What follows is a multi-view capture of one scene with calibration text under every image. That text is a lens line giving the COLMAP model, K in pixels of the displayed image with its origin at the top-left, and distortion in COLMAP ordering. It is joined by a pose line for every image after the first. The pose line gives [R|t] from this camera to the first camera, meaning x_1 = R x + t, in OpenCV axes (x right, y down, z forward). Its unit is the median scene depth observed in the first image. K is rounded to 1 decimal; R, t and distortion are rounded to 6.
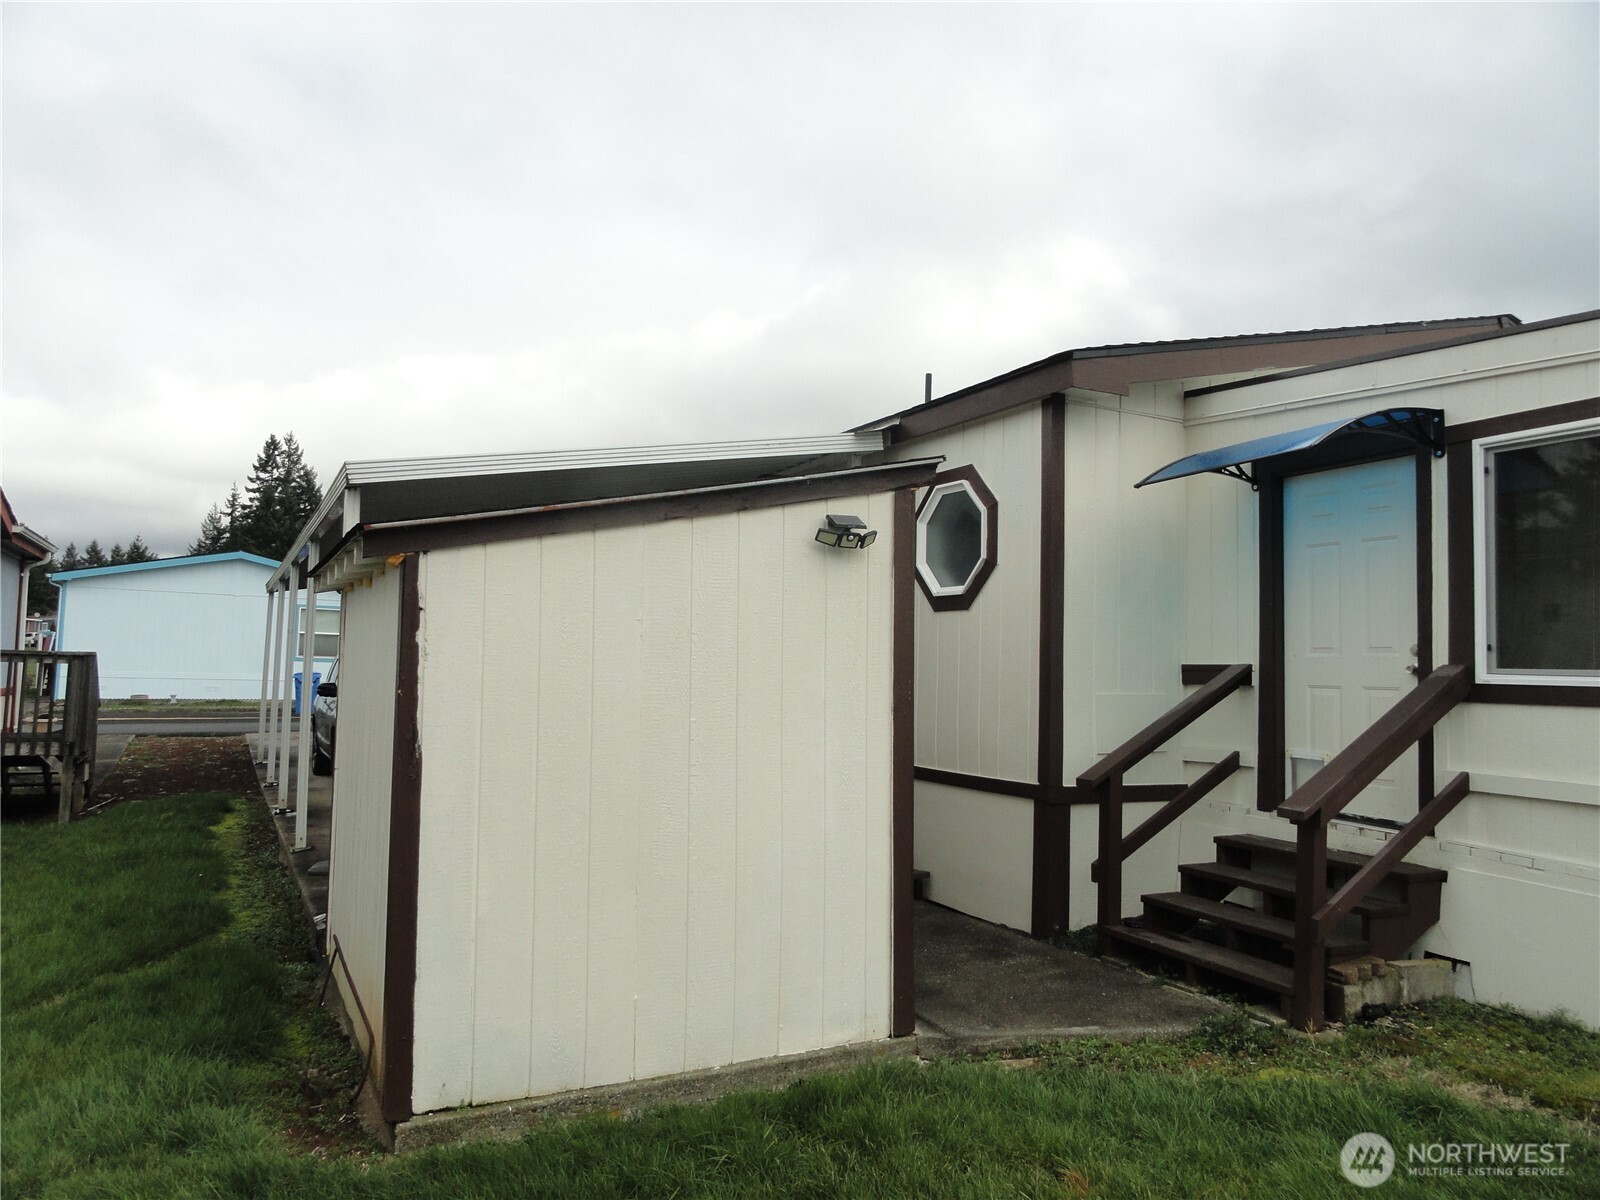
lens RADIAL K [[1118.5, 0, 808.6], [0, 1118.5, 601.8], [0, 0, 1]] dist [-0.004174, 0.003060]
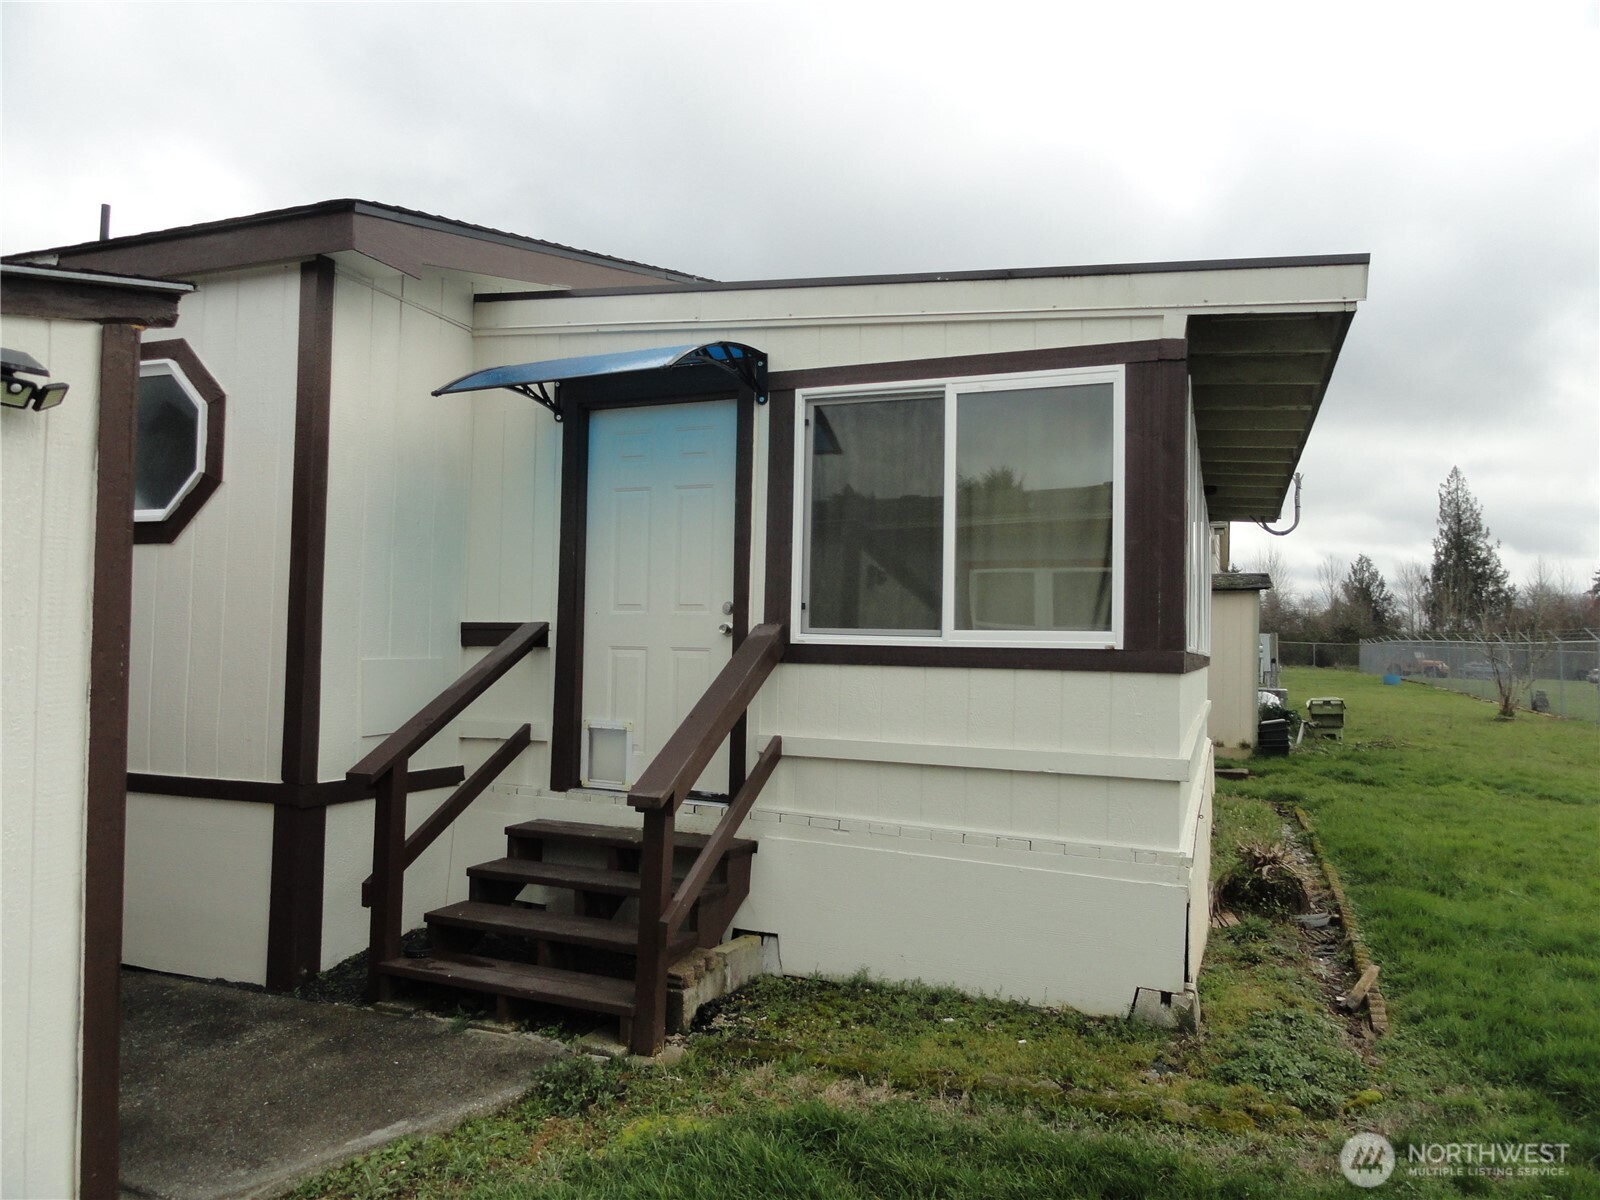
lens RADIAL K [[1118.5, 0, 808.6], [0, 1118.5, 601.8], [0, 0, 1]] dist [-0.004174, 0.003060]
pose [[0.754456, 0.018222, 0.656097, -0.021150], [-0.041516, 0.998938, 0.019996, 0.016785], [-0.655036, -0.042325, 0.754411, 0.254095]]
